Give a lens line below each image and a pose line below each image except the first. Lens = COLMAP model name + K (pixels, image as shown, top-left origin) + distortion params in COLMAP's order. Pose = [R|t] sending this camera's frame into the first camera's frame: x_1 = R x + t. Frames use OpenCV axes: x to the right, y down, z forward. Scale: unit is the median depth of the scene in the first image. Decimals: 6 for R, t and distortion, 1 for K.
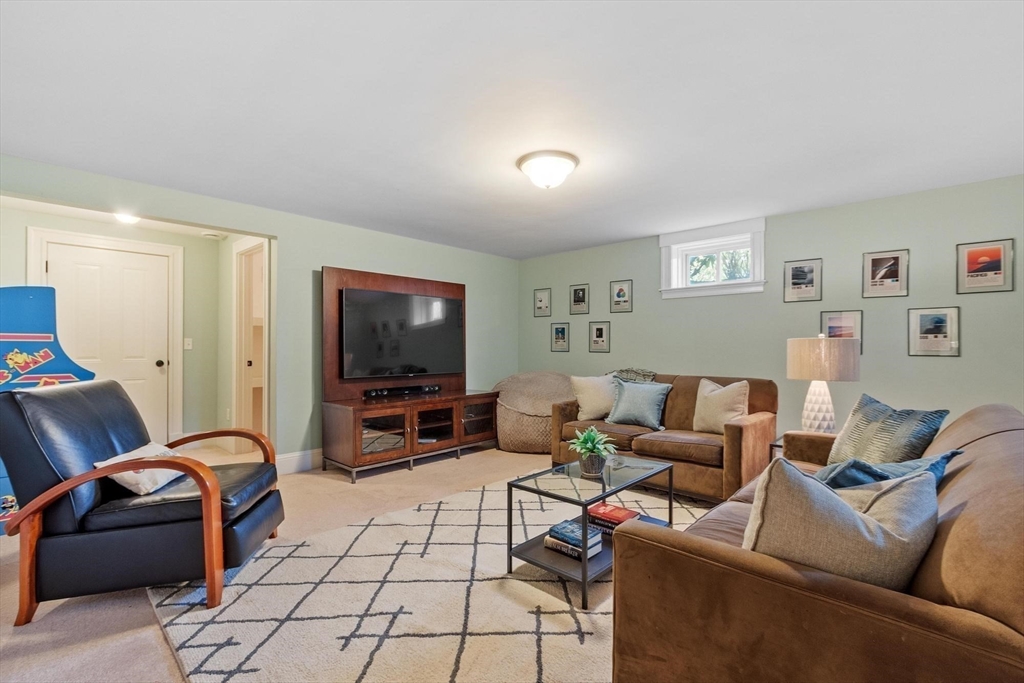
lens RADIAL K [[457.7, 0, 511.7], [0, 457.7, 347.5], [0, 0, 1]] dist [0.009403, -0.000341]
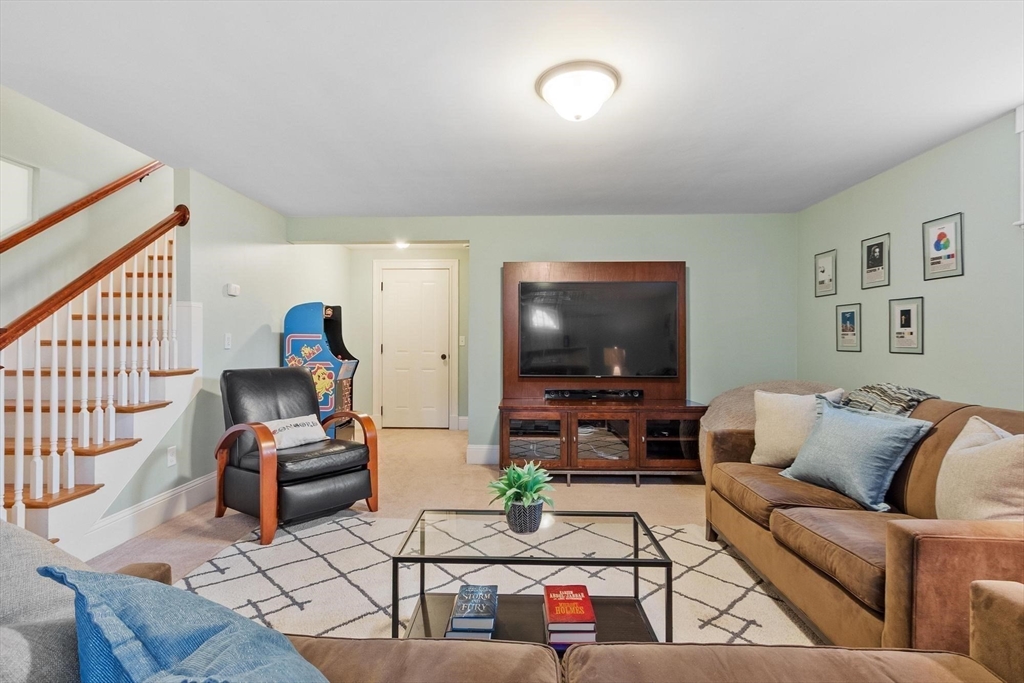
lens RADIAL K [[505.6, 0, 508.6], [0, 505.6, 337.1], [0, 0, 1]] dist [0.013398, 0.000004]
pose [[0.643878, -0.008672, -0.765079, 0.375569], [-0.001857, 0.999915, -0.012897, -0.000967], [0.765126, 0.009724, 0.643807, 0.252862]]
